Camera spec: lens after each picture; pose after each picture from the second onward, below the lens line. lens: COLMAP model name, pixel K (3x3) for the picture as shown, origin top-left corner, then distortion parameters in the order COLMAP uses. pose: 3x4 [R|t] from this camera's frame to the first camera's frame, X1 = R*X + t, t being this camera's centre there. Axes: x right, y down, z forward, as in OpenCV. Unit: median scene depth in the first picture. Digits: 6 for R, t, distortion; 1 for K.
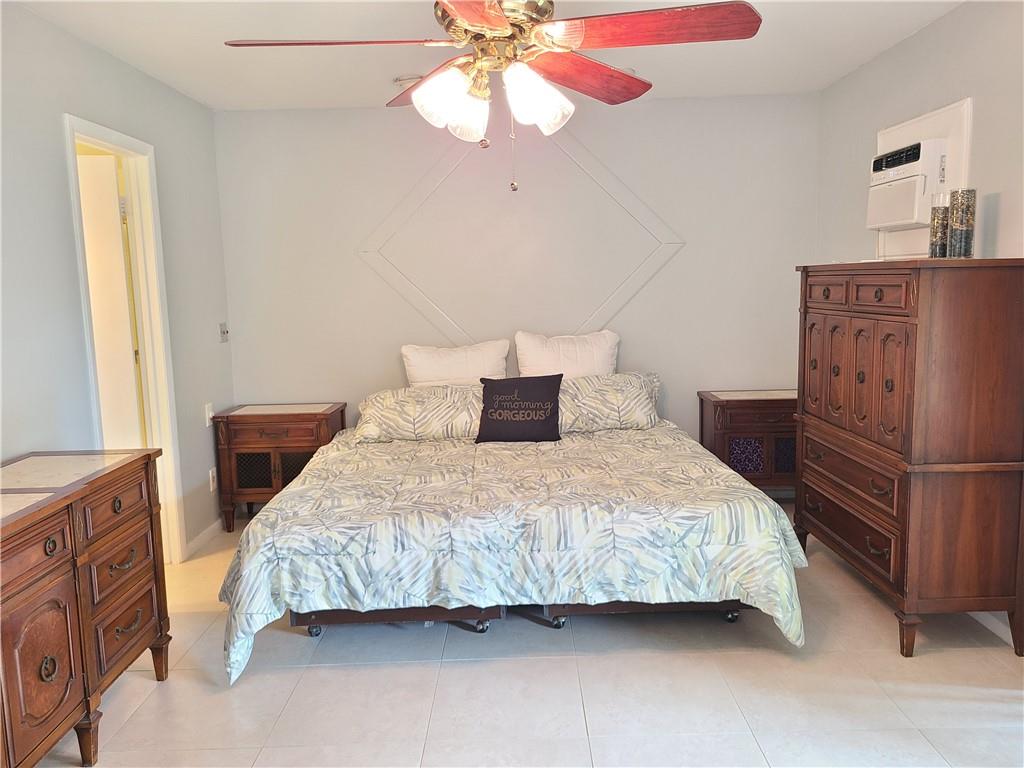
lens RADIAL K [[770.2, 0, 516.4], [0, 770.2, 378.0], [0, 0, 1]] dist [0.064557, -0.054565]
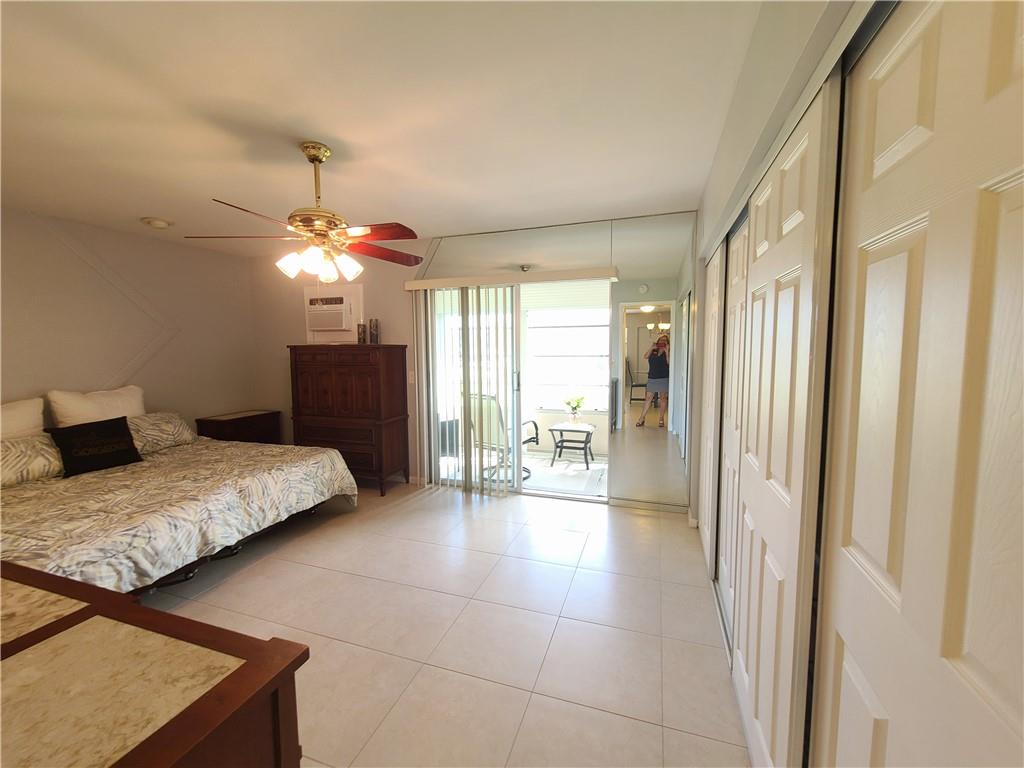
lens RADIAL K [[417.8, 0, 514.2], [0, 417.8, 382.7], [0, 0, 1]] dist [-0.001079, -0.000113]
pose [[0.321666, -0.059989, 0.944951, -0.663125], [0.120594, 0.992459, 0.021954, 0.004672], [-0.939142, 0.106894, 0.326474, 0.102993]]
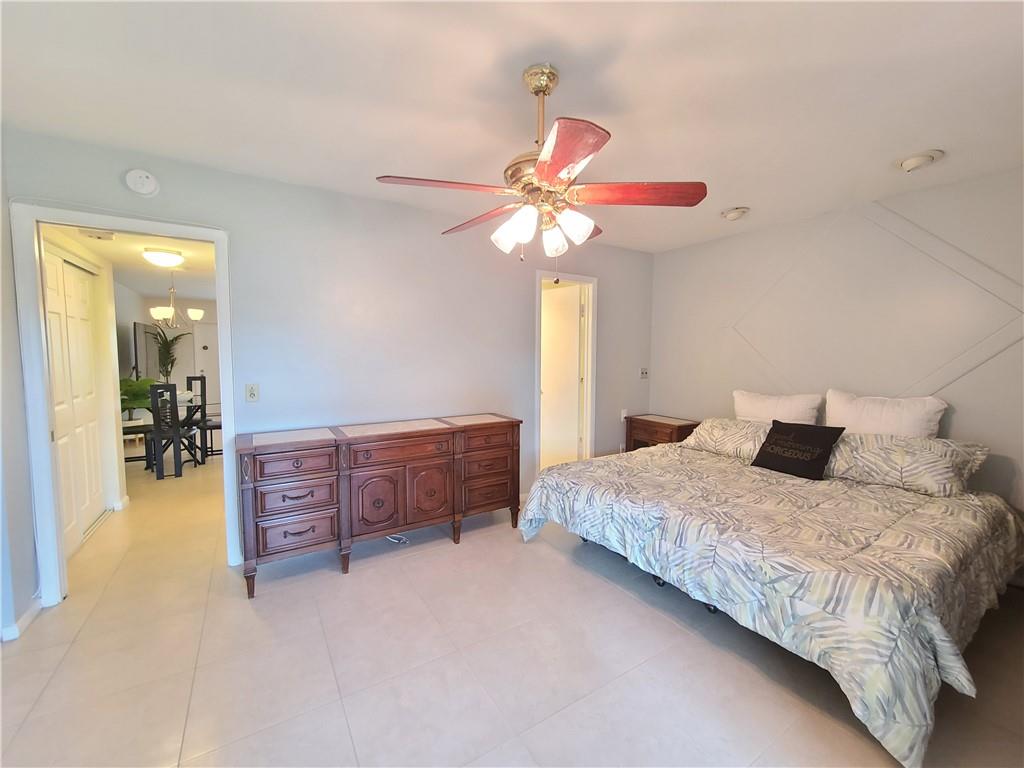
lens RADIAL K [[417.8, 0, 519.1], [0, 417.8, 388.2], [0, 0, 1]] dist [-0.001079, -0.000113]
pose [[0.541561, 0.102071, -0.834442, 0.480206], [-0.129181, 0.990917, 0.037372, -0.037153], [0.830677, 0.087555, 0.549828, 0.357892]]
